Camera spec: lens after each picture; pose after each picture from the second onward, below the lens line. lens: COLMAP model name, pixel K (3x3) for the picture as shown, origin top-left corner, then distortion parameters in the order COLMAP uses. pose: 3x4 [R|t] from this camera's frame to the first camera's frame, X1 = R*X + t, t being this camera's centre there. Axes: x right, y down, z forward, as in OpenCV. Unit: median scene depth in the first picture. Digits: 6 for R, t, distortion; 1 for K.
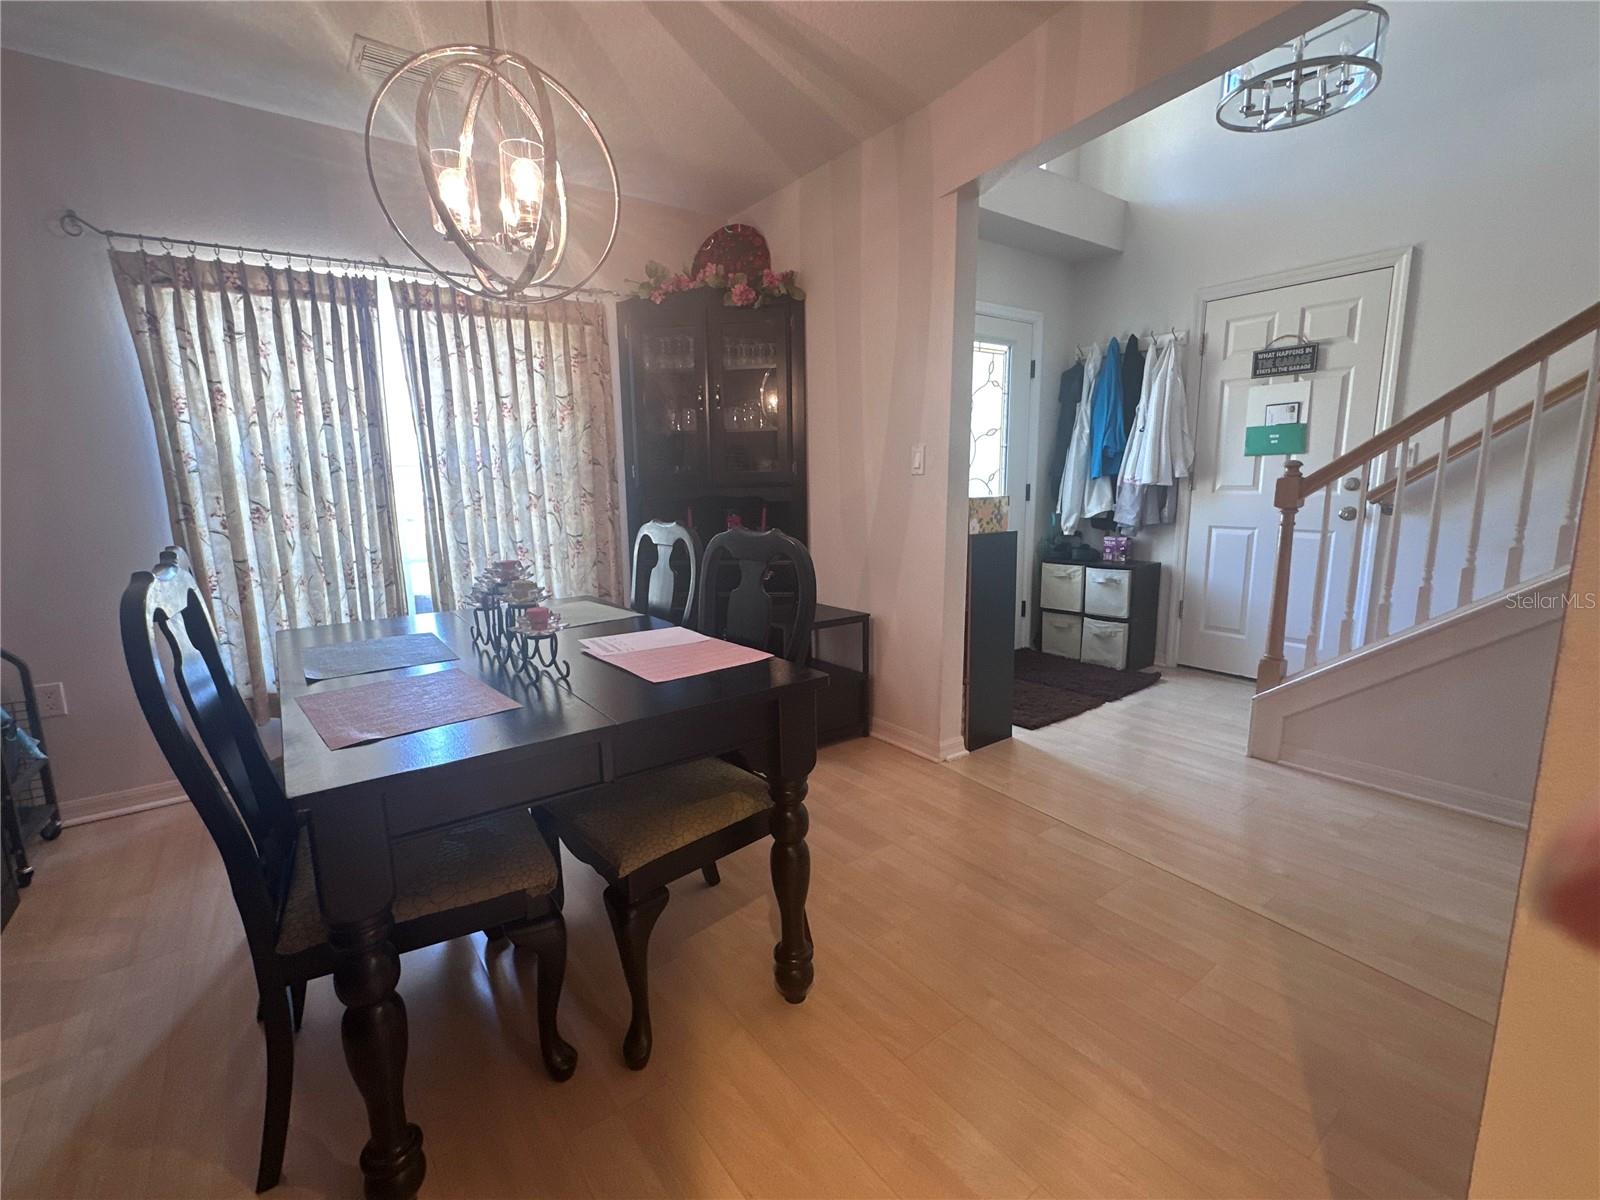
lens RADIAL K [[712.7, 0, 800.0], [0, 712.7, 600.5], [0, 0, 1]] dist [-0.004755, 0.000853]
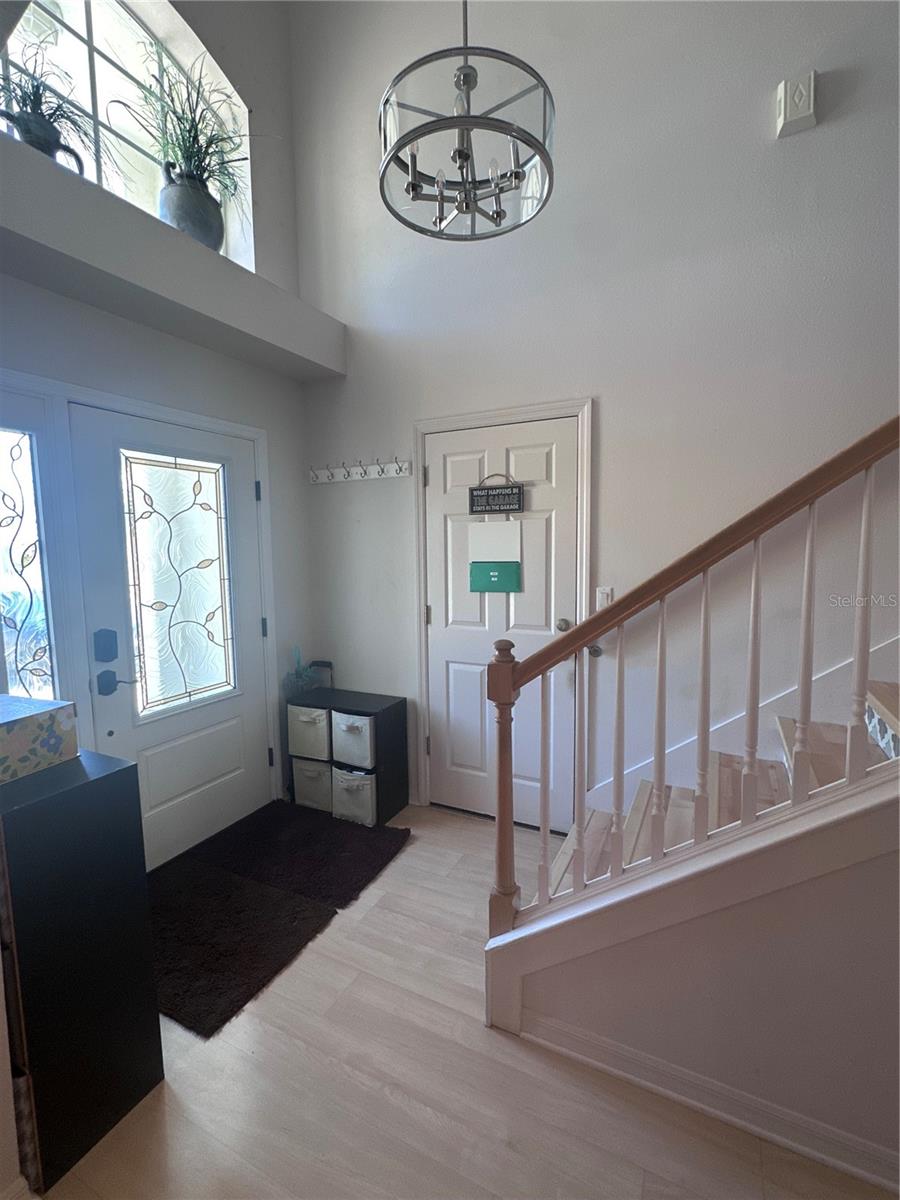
lens RADIAL K [[534.5, 0, 449.6], [0, 534.5, 597.5], [0, 0, 1]] dist [-0.004755, 0.000853]
pose [[0.896682, -0.039627, 0.440898, 0.391382], [0.076488, 0.994874, -0.066141, -0.211288], [-0.436017, 0.093031, 0.895117, 0.506608]]
